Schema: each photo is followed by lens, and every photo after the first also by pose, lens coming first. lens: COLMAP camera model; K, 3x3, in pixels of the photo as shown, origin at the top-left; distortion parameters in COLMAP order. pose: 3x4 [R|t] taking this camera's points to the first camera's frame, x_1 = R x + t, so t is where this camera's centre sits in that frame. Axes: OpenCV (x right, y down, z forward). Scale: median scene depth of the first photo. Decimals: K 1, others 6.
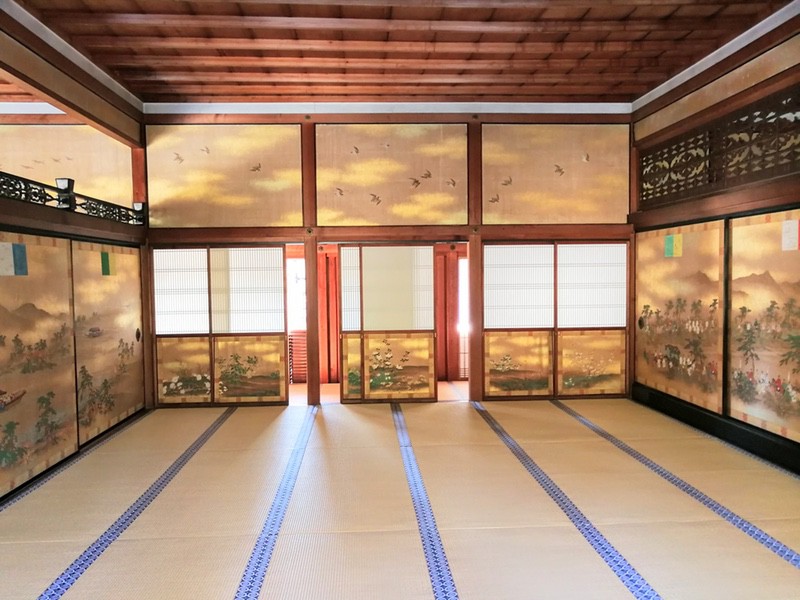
lens RADIAL K [[636.9, 0, 451.1], [0, 636.9, 301.5], [0, 0, 1]] dist [-0.005064, 0.010278]
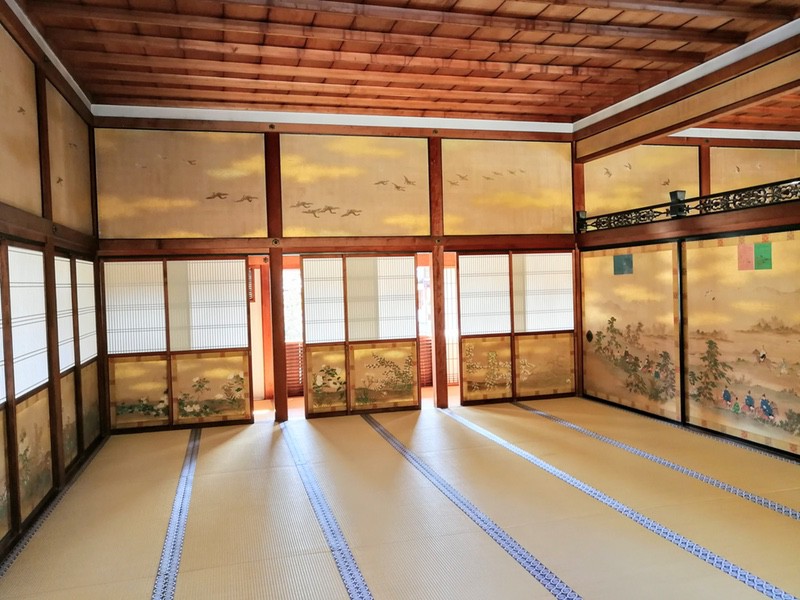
lens RADIAL K [[636.9, 0, 451.1], [0, 636.9, 301.5], [0, 0, 1]] dist [-0.005064, 0.010278]
pose [[0.975093, -0.023986, 0.220494, -1.006920], [0.028054, 0.999489, -0.015336, 0.014588], [-0.220013, 0.021140, 0.975268, -0.043488]]
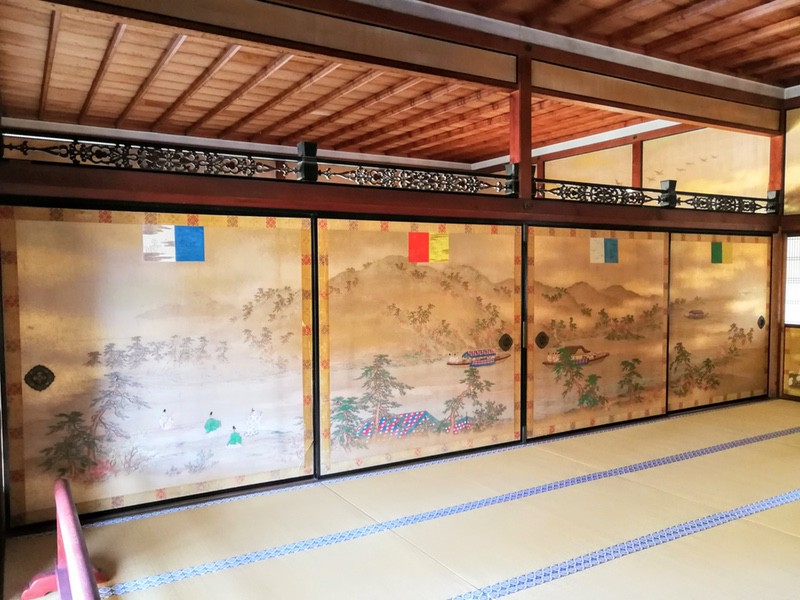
lens RADIAL K [[643.1, 0, 401.7], [0, 643.1, 288.6], [0, 0, 1]] dist [-0.003611, 0.001939]
pose [[0.470211, 0.035350, -0.881846, 0.135072], [-0.037560, 0.999094, 0.020023, 0.000165], [0.881755, 0.023707, 0.471112, 0.011192]]
